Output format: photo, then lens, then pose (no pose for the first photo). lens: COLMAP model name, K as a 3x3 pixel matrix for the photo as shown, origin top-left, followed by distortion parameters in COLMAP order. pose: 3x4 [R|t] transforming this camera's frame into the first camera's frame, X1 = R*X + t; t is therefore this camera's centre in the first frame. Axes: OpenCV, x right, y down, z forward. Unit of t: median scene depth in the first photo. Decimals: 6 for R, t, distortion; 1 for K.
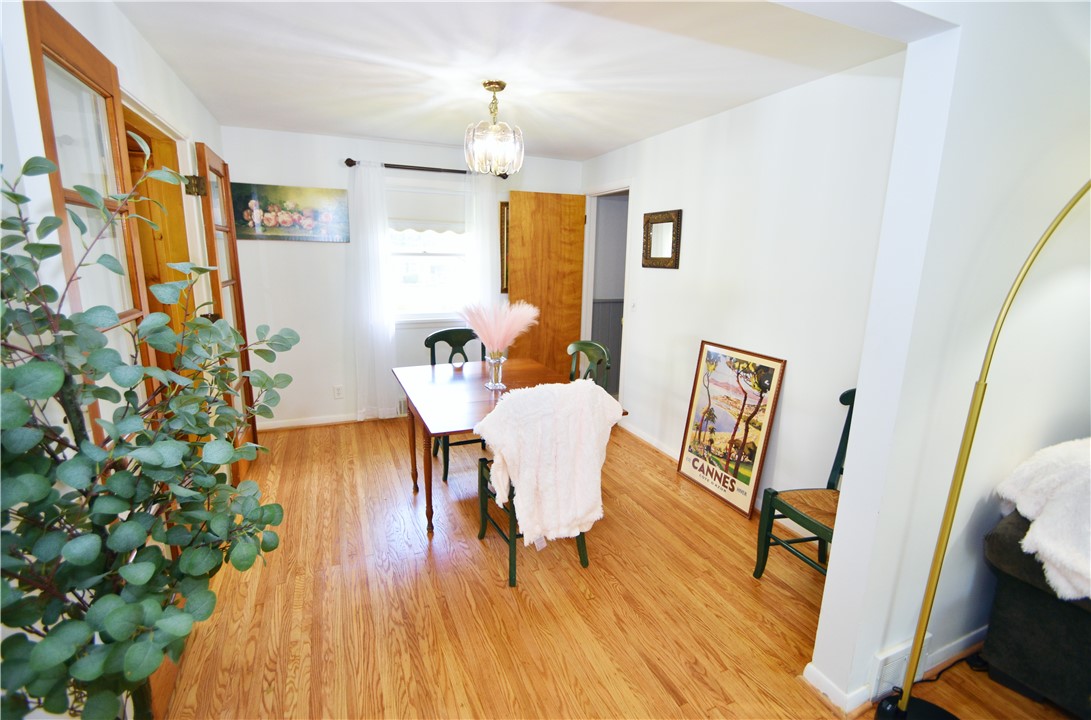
lens RADIAL K [[482.6, 0, 528.8], [0, 482.6, 356.2], [0, 0, 1]] dist [0.012056, -0.000249]
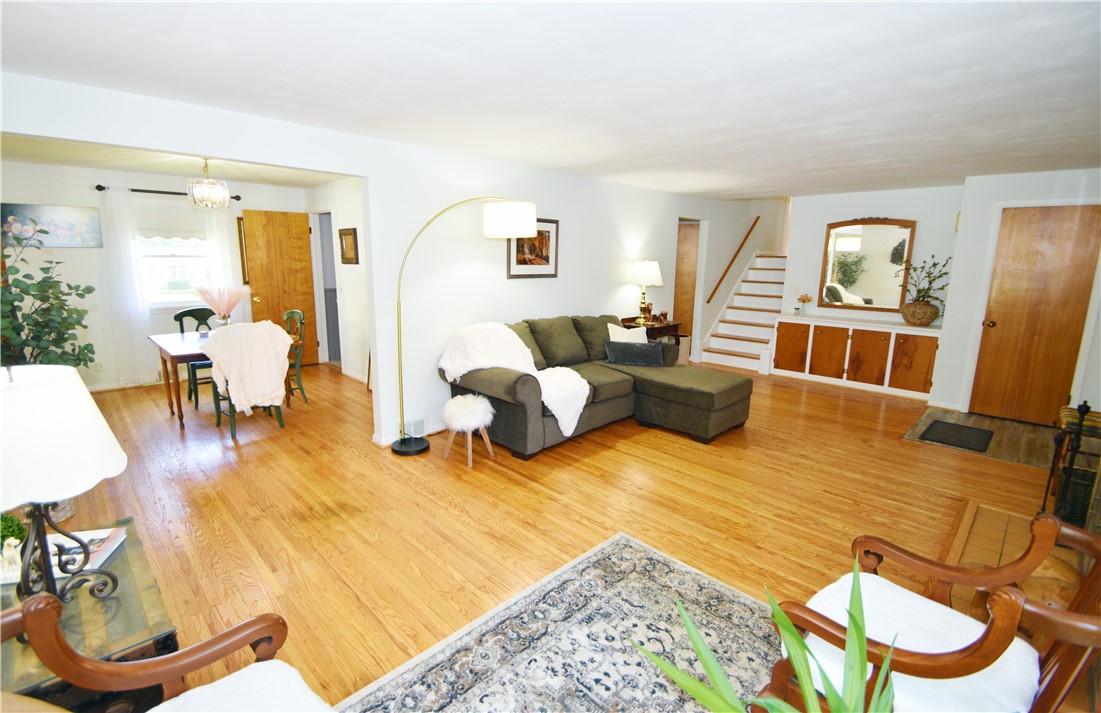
lens RADIAL K [[497.6, 0, 532.0], [0, 497.6, 352.2], [0, 0, 1]] dist [0.022616, -0.024801]
pose [[0.931652, -0.074643, 0.355602, 0.231085], [0.080132, 0.996784, -0.000709, 0.155066], [-0.354406, 0.029156, 0.934637, -0.733174]]
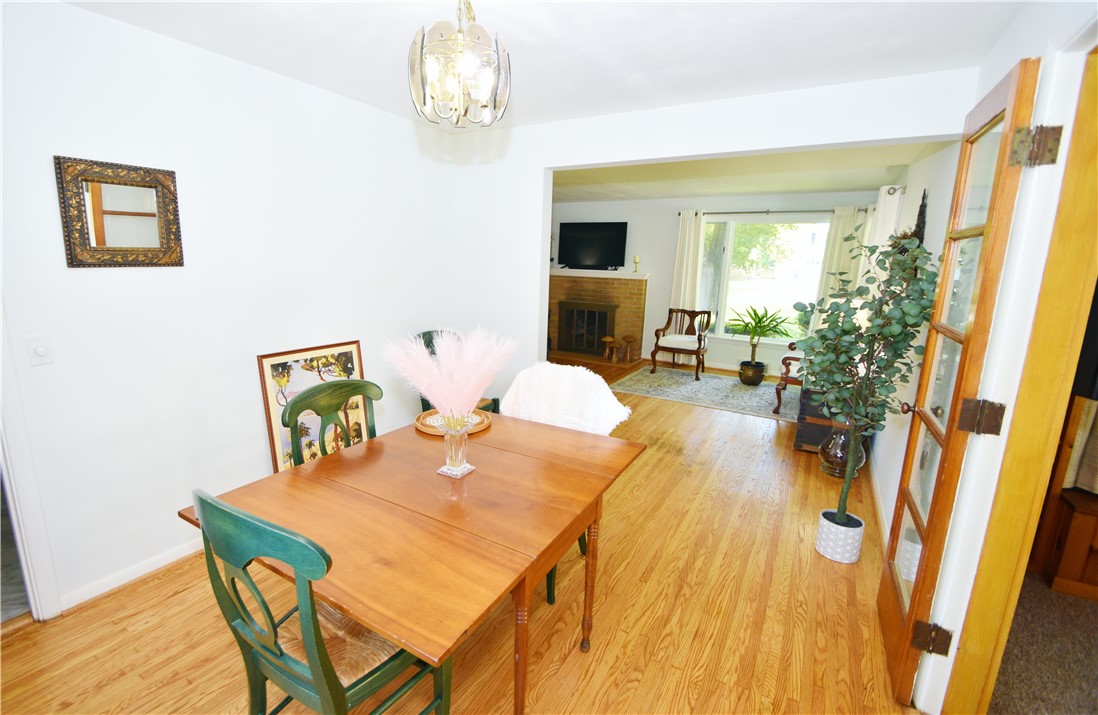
lens RADIAL K [[486.7, 0, 529.2], [0, 486.7, 354.3], [0, 0, 1]] dist [0.001566, -0.000037]
pose [[-0.592106, -0.191628, 0.782745, -0.481133], [0.129731, 0.935980, 0.327277, -0.220624], [-0.795349, 0.295329, -0.529339, 1.000456]]
